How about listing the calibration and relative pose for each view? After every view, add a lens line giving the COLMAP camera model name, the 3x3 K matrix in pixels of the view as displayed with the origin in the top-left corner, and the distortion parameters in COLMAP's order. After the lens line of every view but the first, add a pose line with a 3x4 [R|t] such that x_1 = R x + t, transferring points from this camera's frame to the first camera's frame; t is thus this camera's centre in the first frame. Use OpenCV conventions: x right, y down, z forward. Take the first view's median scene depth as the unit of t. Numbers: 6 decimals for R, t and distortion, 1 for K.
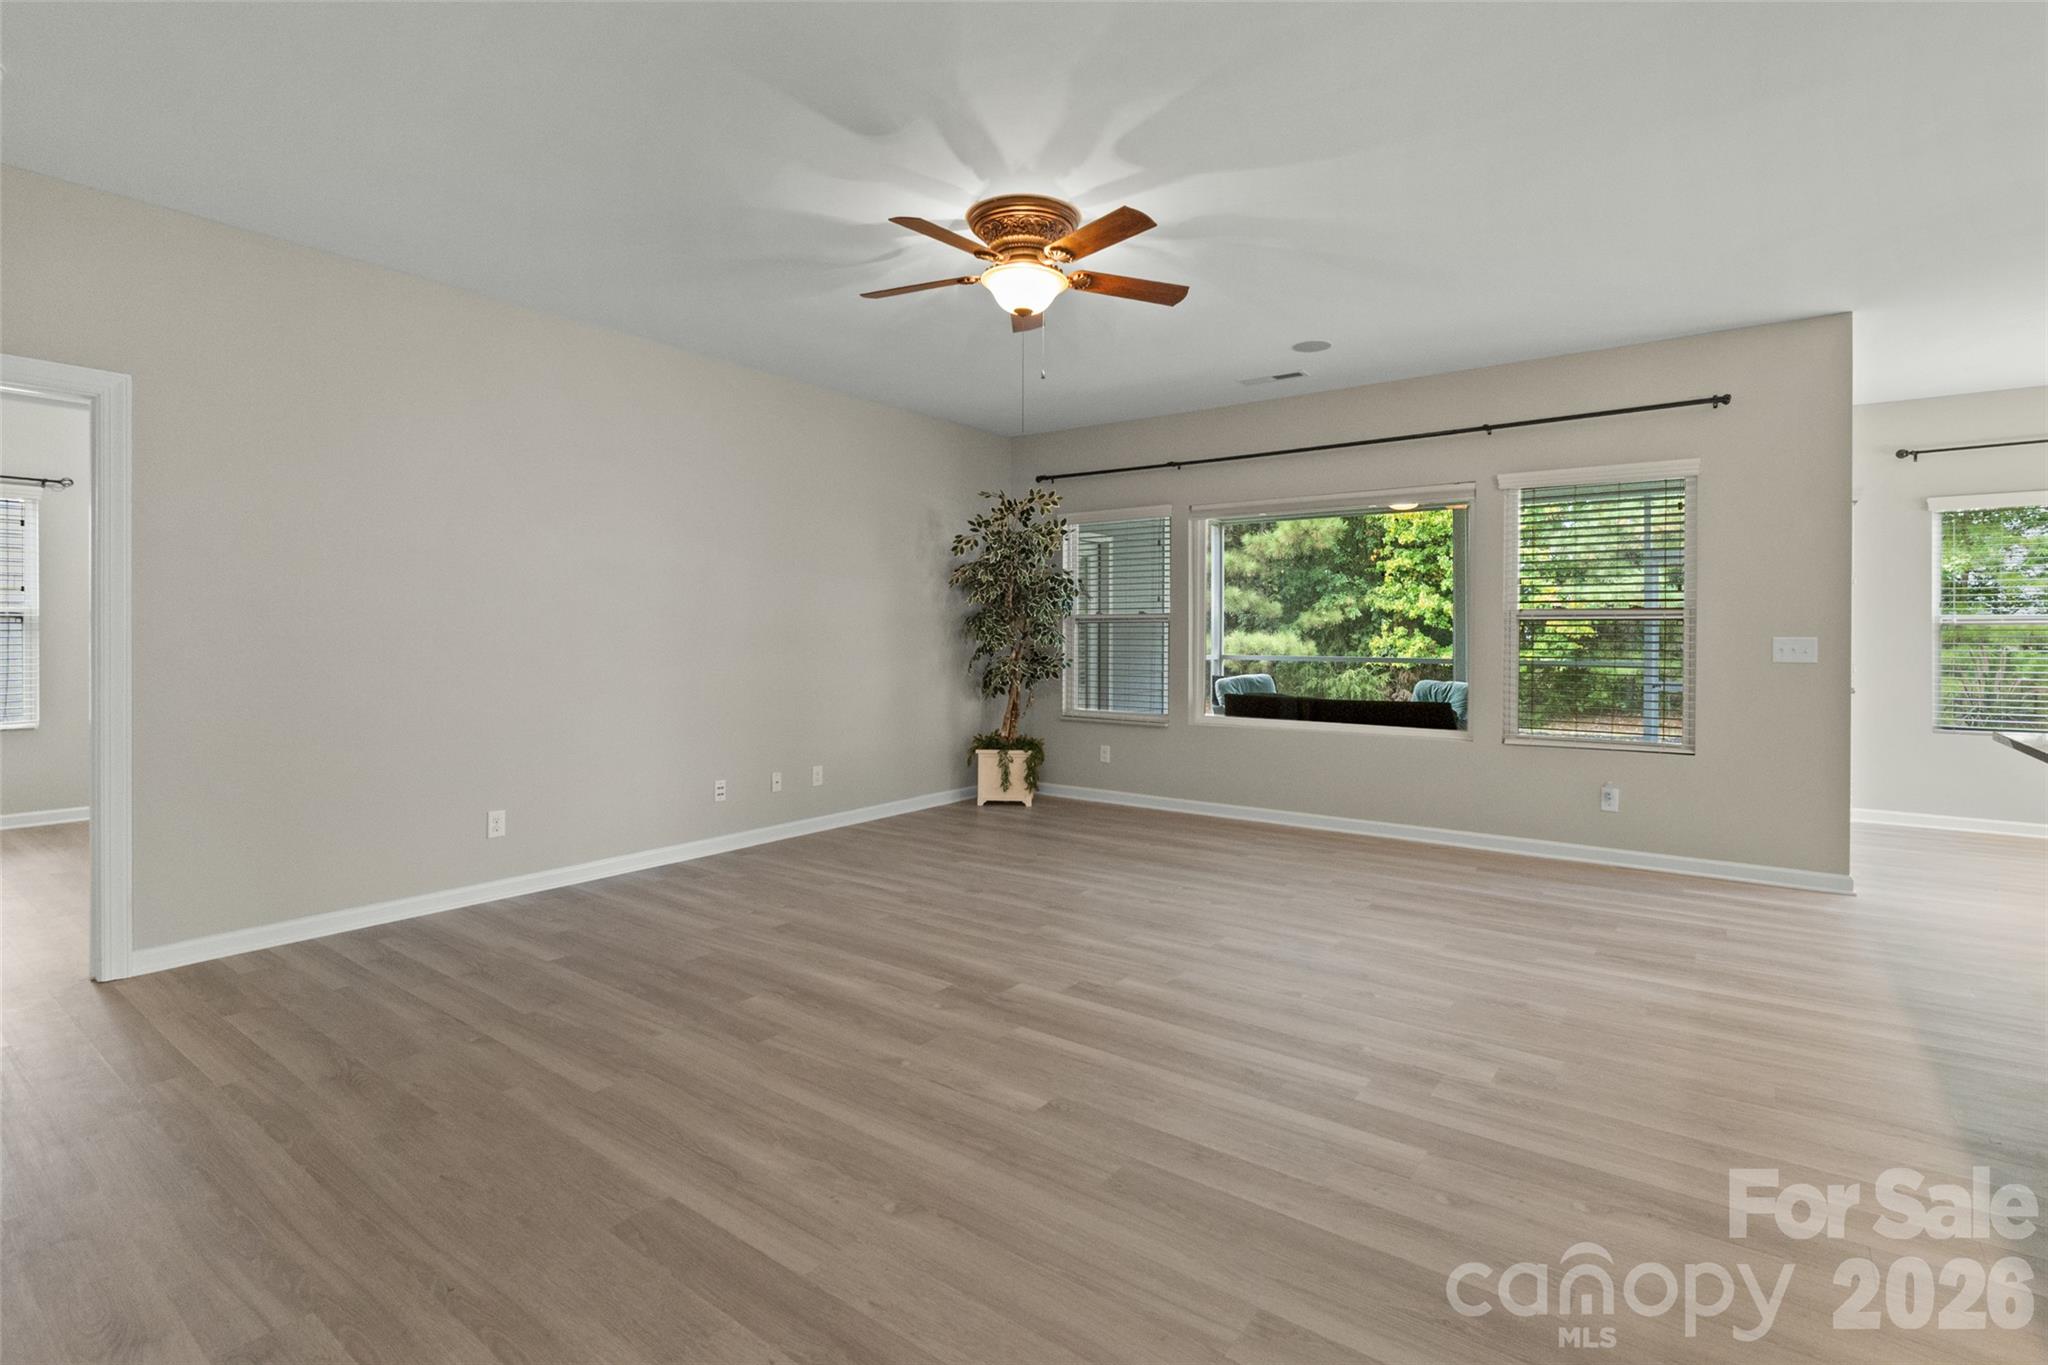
lens RADIAL K [[971.3, 0, 1026.2], [0, 971.3, 631.8], [0, 0, 1]] dist [-0.003908, -0.000023]
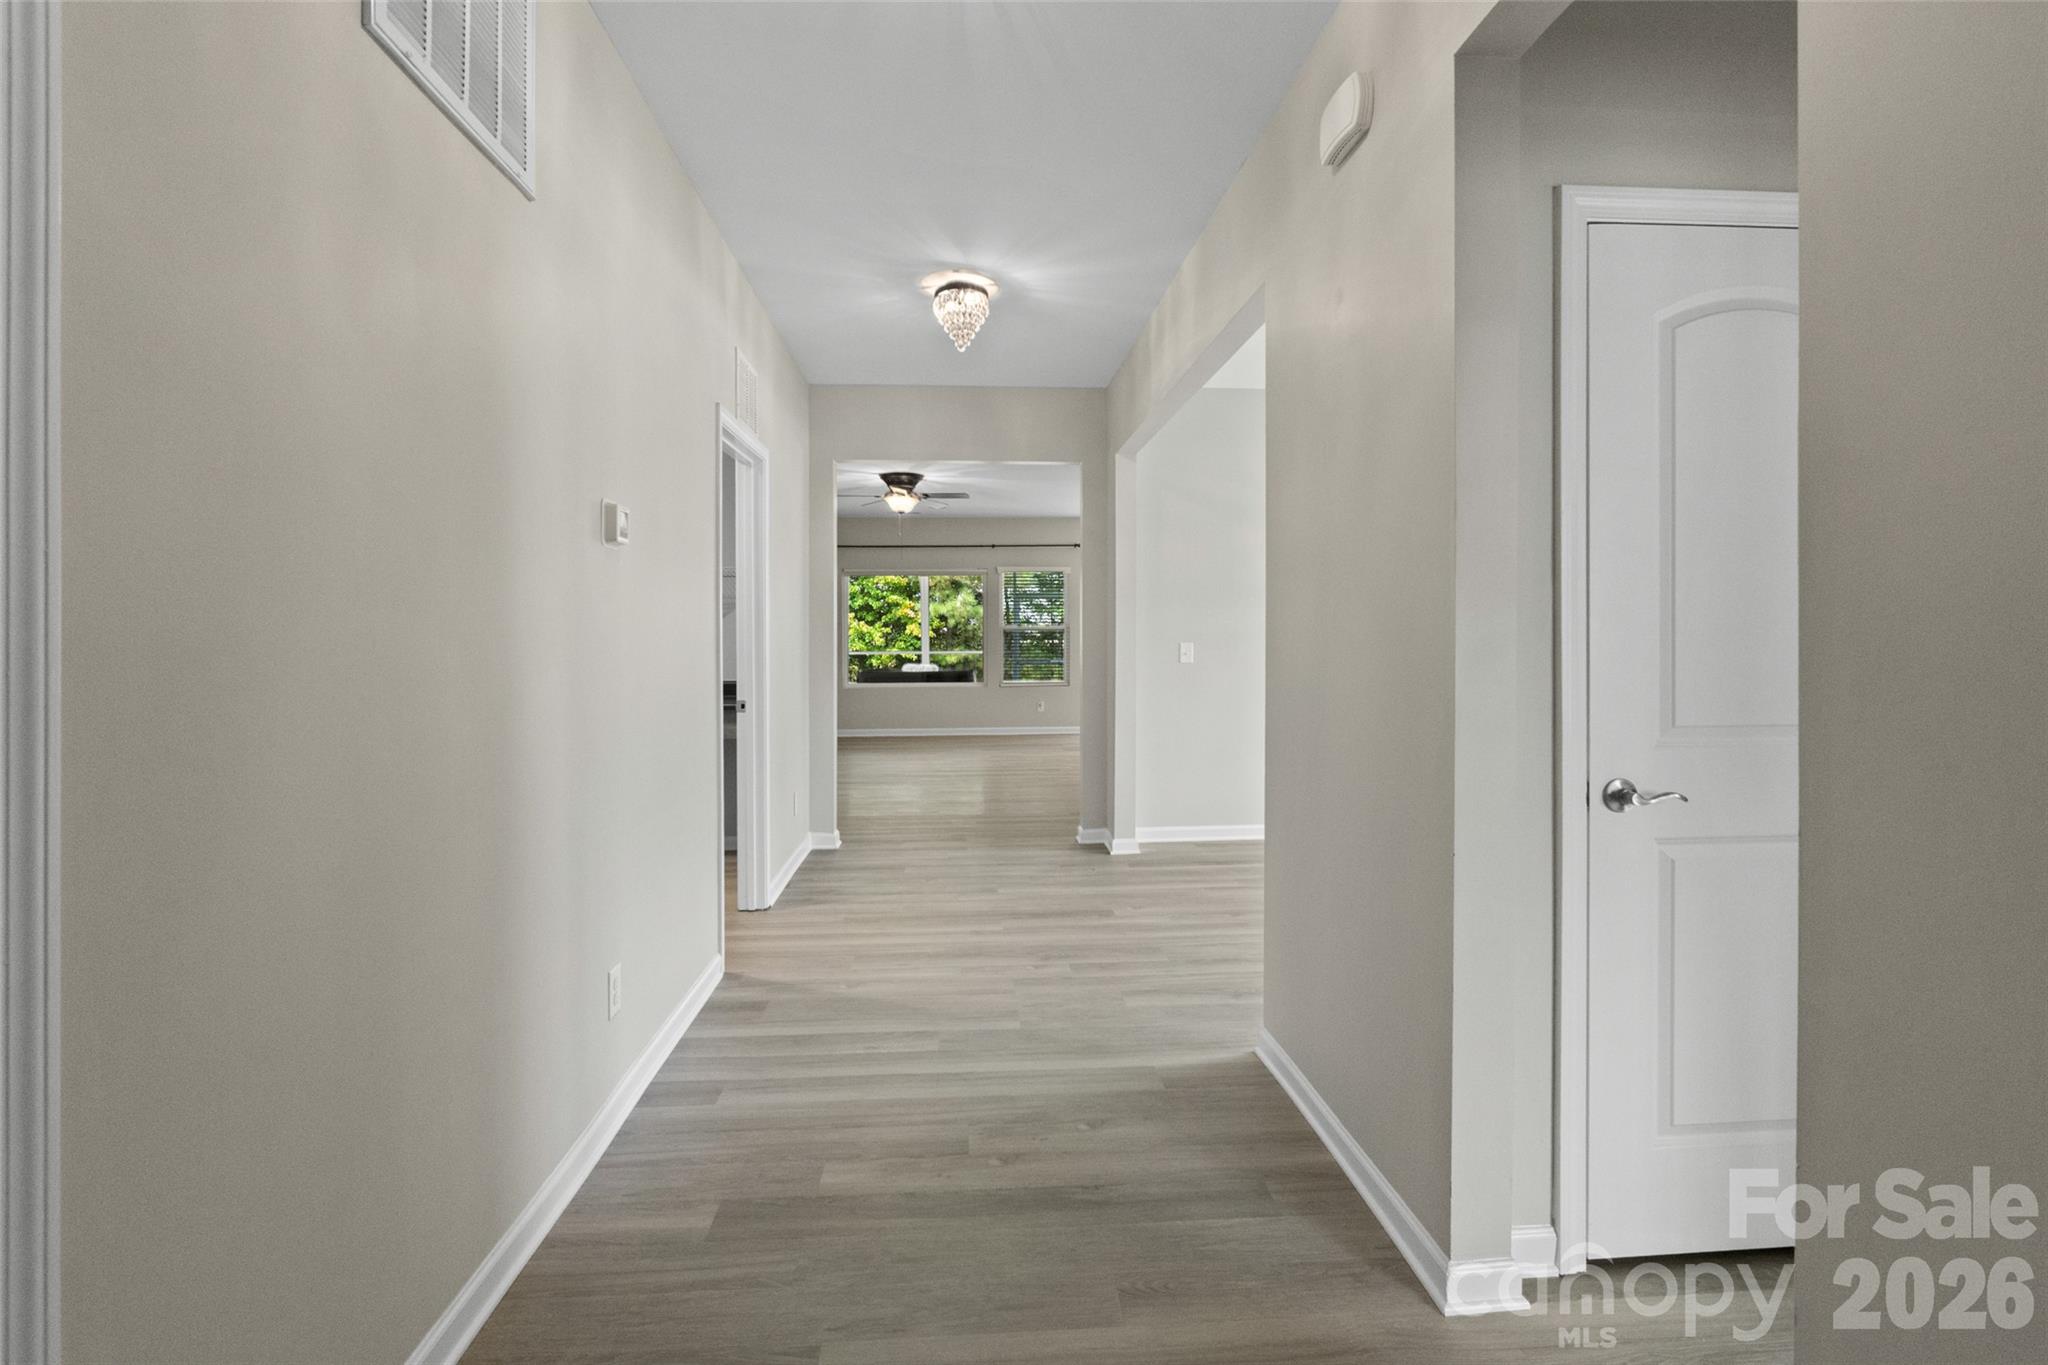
lens RADIAL K [[971.3, 0, 1026.2], [0, 971.3, 631.8], [0, 0, 1]] dist [-0.003908, -0.000023]
pose [[0.754639, -0.009905, 0.656066, -1.370649], [0.011764, 0.999930, 0.001566, -0.016944], [-0.656035, 0.006537, 0.754702, -1.094416]]
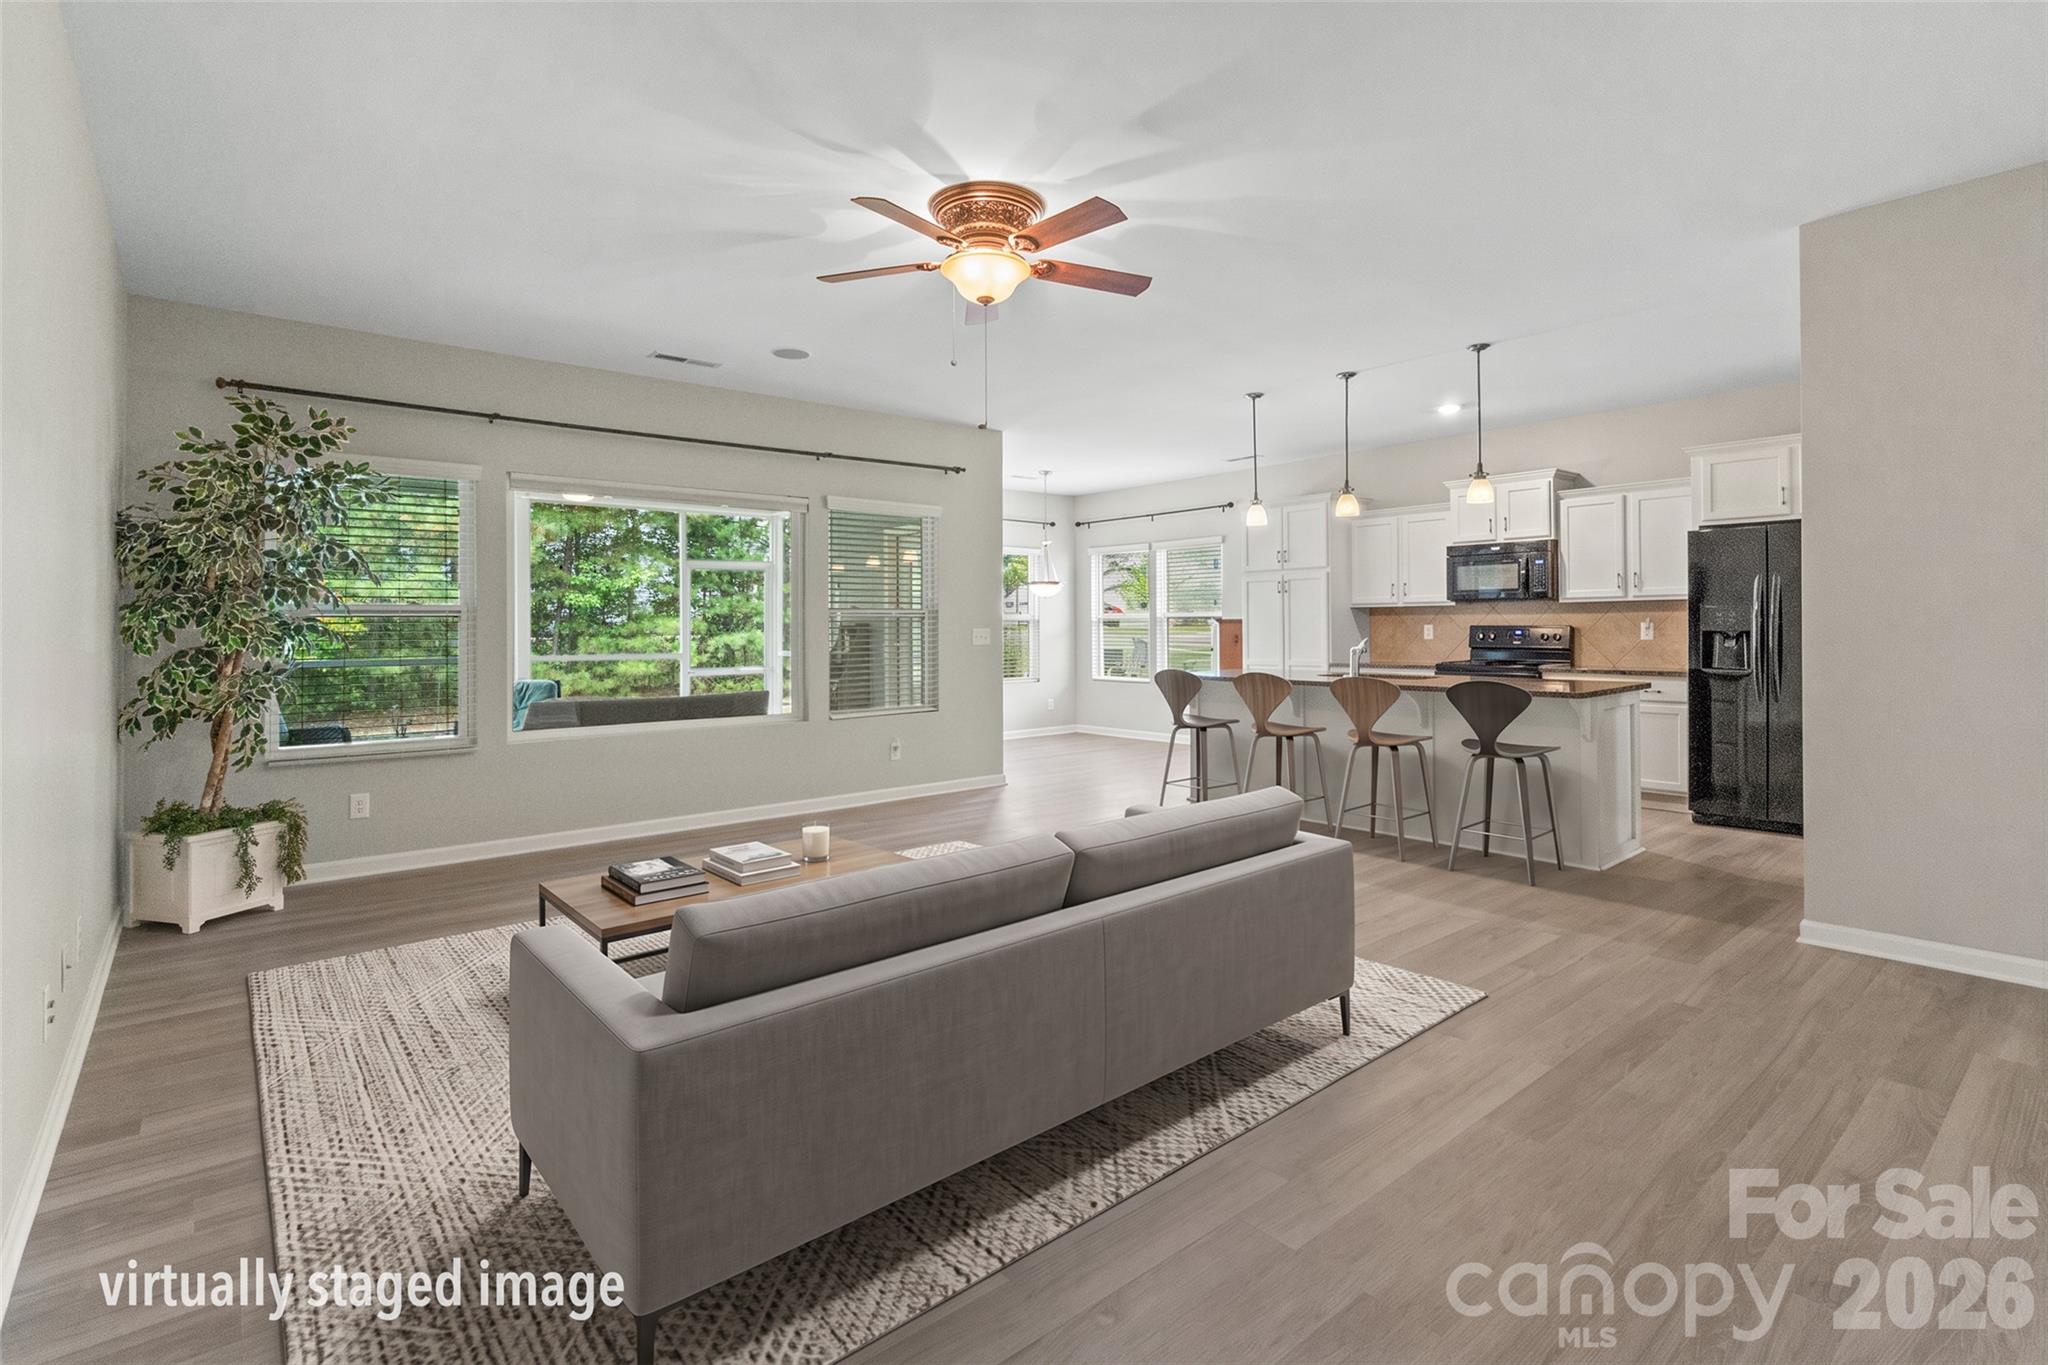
lens RADIAL K [[973.6, 0, 1017.0], [0, 973.6, 611.8], [0, 0, 1]] dist [-0.002804, 0.000011]
pose [[0.229827, 0.010364, 0.973176, -0.898714], [0.006251, 0.999907, -0.012125, -0.001990], [-0.973211, 0.008870, 0.229741, 0.703995]]
